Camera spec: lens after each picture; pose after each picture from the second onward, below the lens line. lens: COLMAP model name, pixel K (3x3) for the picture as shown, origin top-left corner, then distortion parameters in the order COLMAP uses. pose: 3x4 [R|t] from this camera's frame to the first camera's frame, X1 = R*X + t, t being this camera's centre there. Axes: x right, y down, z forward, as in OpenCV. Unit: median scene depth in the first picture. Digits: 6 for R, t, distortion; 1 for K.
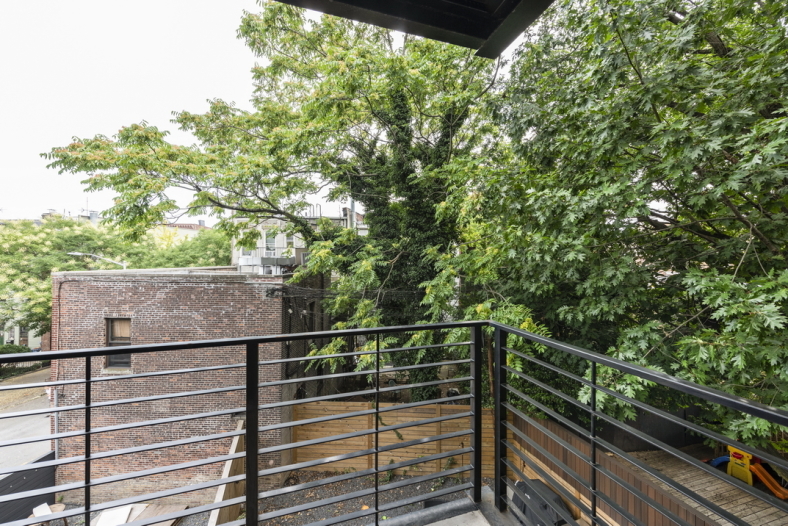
lens RADIAL K [[308.7, 0, 391.0], [0, 308.7, 259.0], [0, 0, 1]] dist [0.003685, 0.000491]
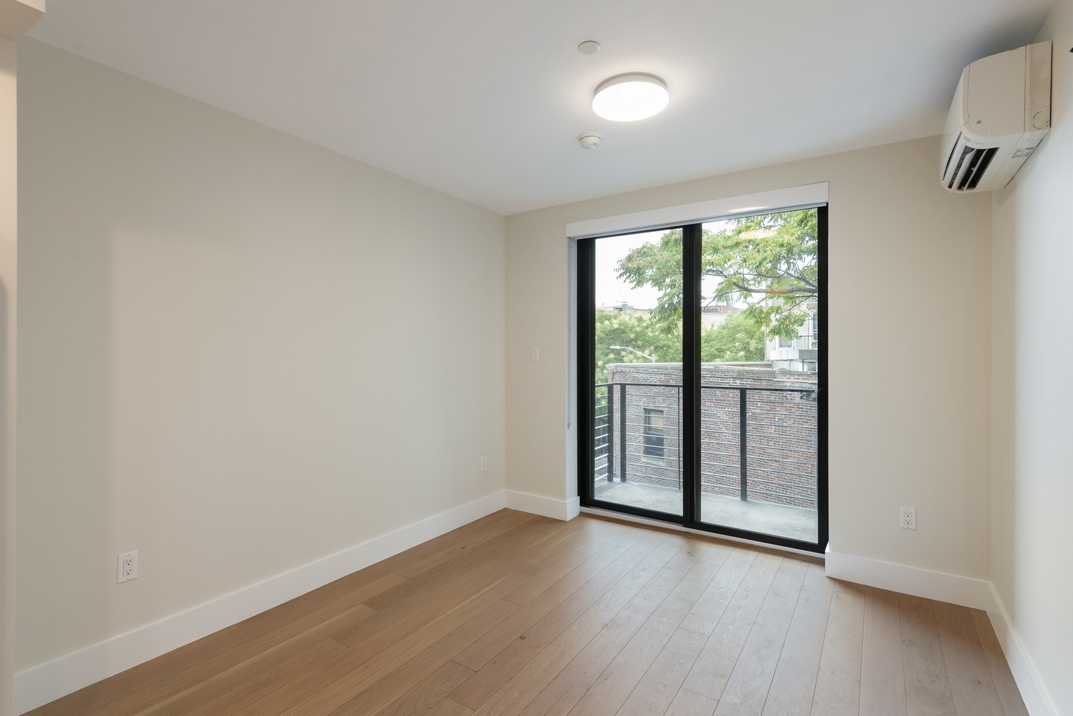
lens RADIAL K [[514.9, 0, 535.2], [0, 514.9, 355.7], [0, 0, 1]] dist [0.002047, 0.000016]
pose [[0.611296, 0.004166, -0.791391, 0.174254], [-0.001684, 0.999991, 0.003964, 0.004964], [0.791400, -0.001091, 0.611297, -0.269126]]
